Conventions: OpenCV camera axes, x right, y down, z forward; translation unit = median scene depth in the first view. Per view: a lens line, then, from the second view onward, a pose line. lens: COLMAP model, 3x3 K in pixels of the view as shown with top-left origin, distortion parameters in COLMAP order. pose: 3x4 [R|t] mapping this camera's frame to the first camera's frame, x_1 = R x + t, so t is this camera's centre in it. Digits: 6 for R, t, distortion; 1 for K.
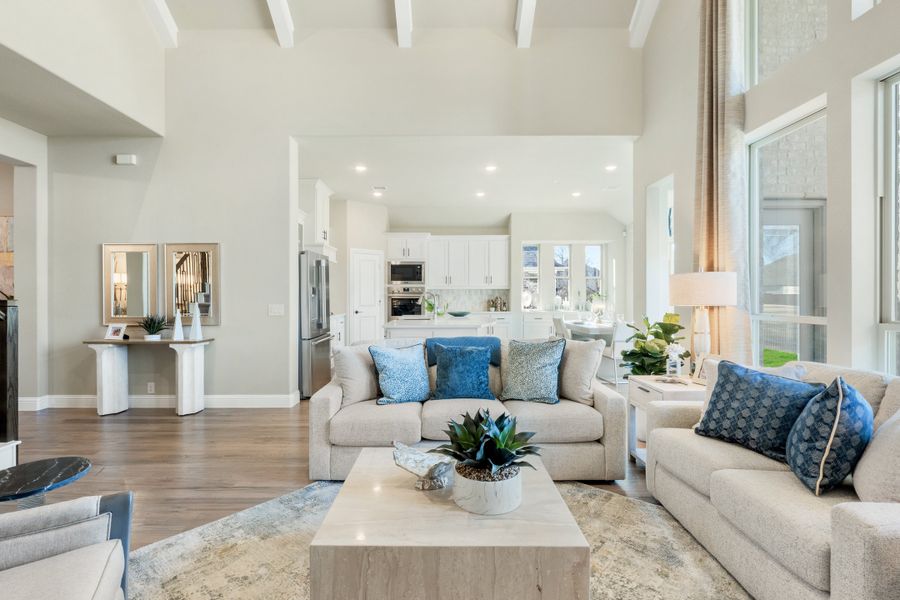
lens RADIAL K [[423.7, 0, 440.8], [0, 423.7, 298.5], [0, 0, 1]] dist [-0.001334, -0.000569]
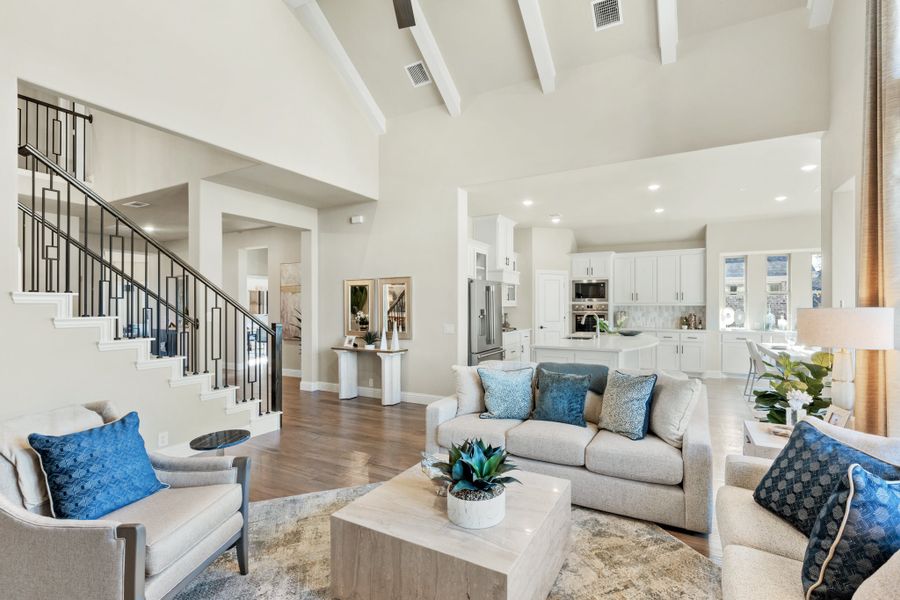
lens RADIAL K [[395.2, 0, 480.5], [0, 395.2, 307.3], [0, 0, 1]] dist [-0.001642, -0.000156]
pose [[0.893700, 0.002251, -0.448659, 0.286841], [-0.001809, 0.999997, 0.001416, -0.050795], [0.448661, -0.000454, 0.893702, 0.006526]]
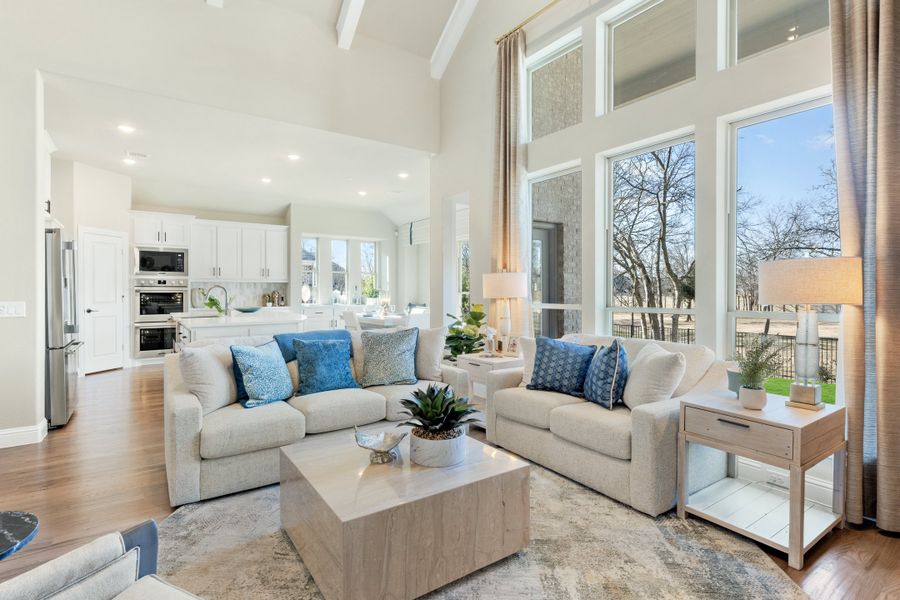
lens RADIAL K [[437.9, 0, 444.8], [0, 437.9, 294.7], [0, 0, 1]] dist [0.000042, 0.000309]
pose [[0.824332, -0.004226, 0.566091, -0.272904], [0.001631, 0.999986, 0.005091, 0.000238], [-0.566105, -0.003273, 0.824327, -0.022530]]
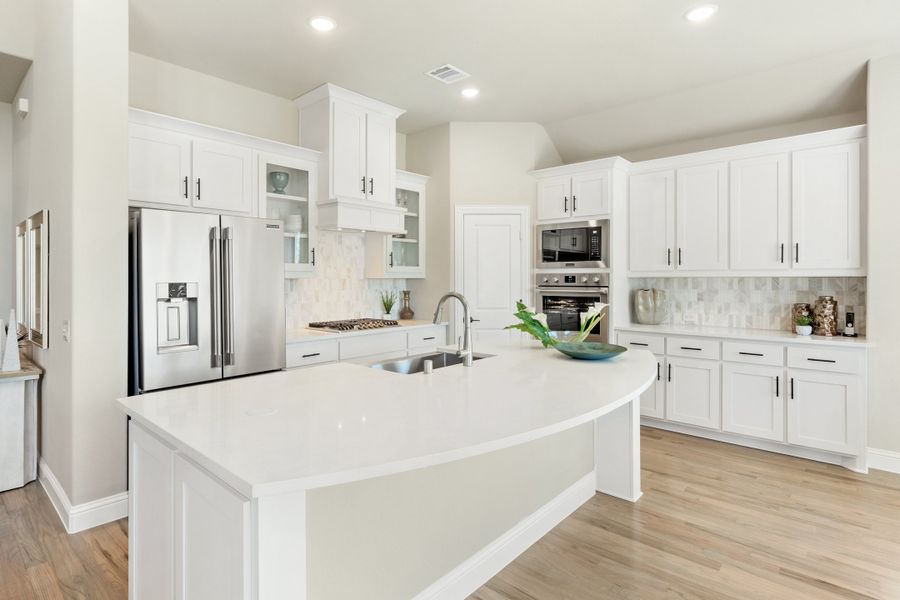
lens RADIAL K [[453.7, 0, 445.9], [0, 453.7, 282.7], [0, 0, 1]] dist [0.001755, 0.000387]
pose [[0.732653, 0.005664, -0.680579, 0.427822], [-0.004136, 0.999984, 0.003870, -0.044990], [0.680590, -0.000021, 0.732665, 1.267812]]
